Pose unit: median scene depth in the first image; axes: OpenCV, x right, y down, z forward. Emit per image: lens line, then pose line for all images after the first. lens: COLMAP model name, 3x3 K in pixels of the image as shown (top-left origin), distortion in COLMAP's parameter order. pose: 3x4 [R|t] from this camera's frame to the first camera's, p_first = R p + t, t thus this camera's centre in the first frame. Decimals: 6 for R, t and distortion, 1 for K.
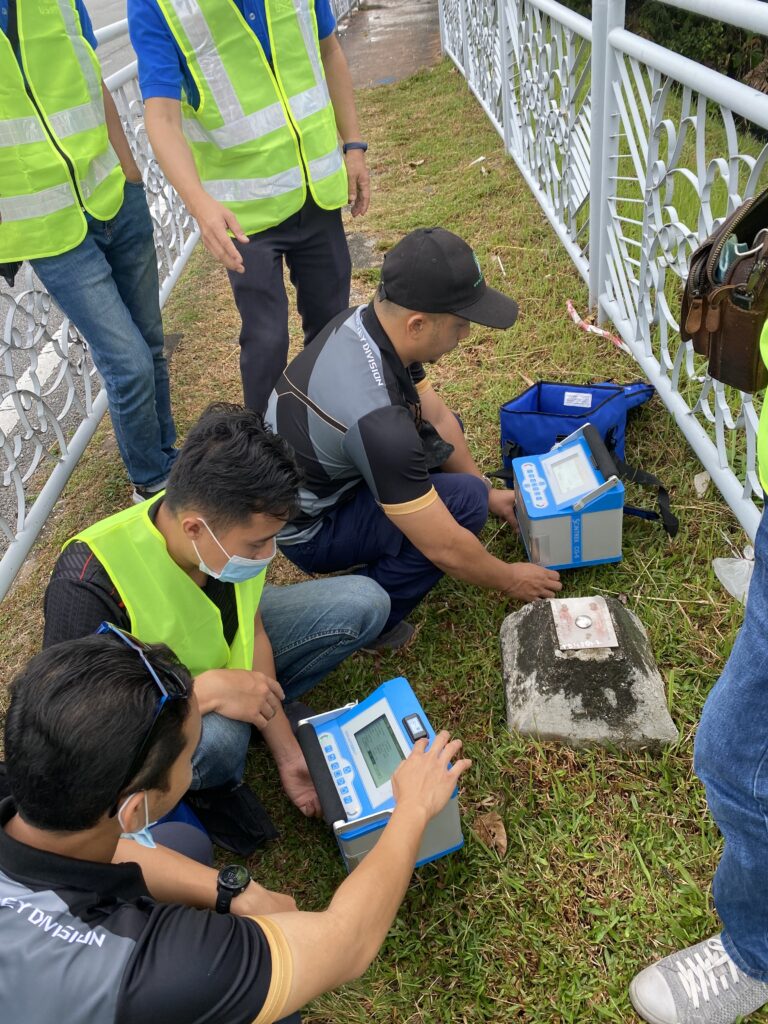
lens RADIAL K [[789.4, 0, 384.3], [0, 789.4, 513.9], [0, 0, 1]] dist [0.005018, -0.006326]
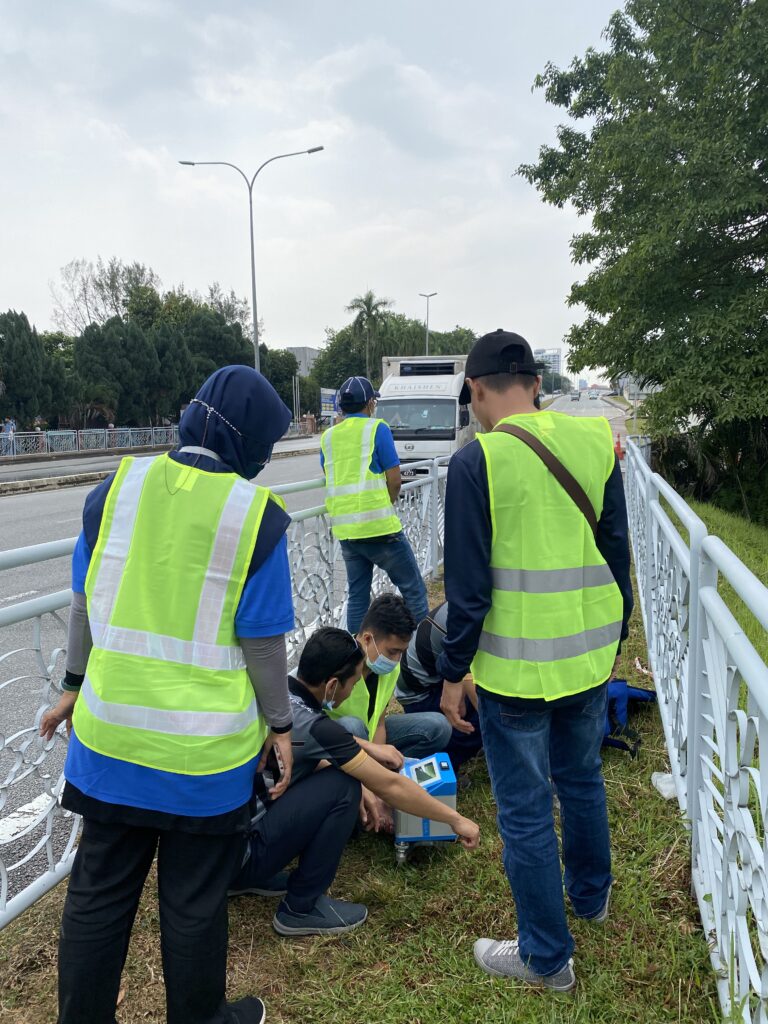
lens RADIAL K [[789.4, 0, 384.3], [0, 789.4, 513.9], [0, 0, 1]] dist [0.005018, -0.006326]
pose [[0.949856, 0.136602, -0.281270, 0.358707], [-0.258060, 0.850424, -0.458458, 0.660370], [0.176573, 0.508054, 0.843032, -1.012470]]
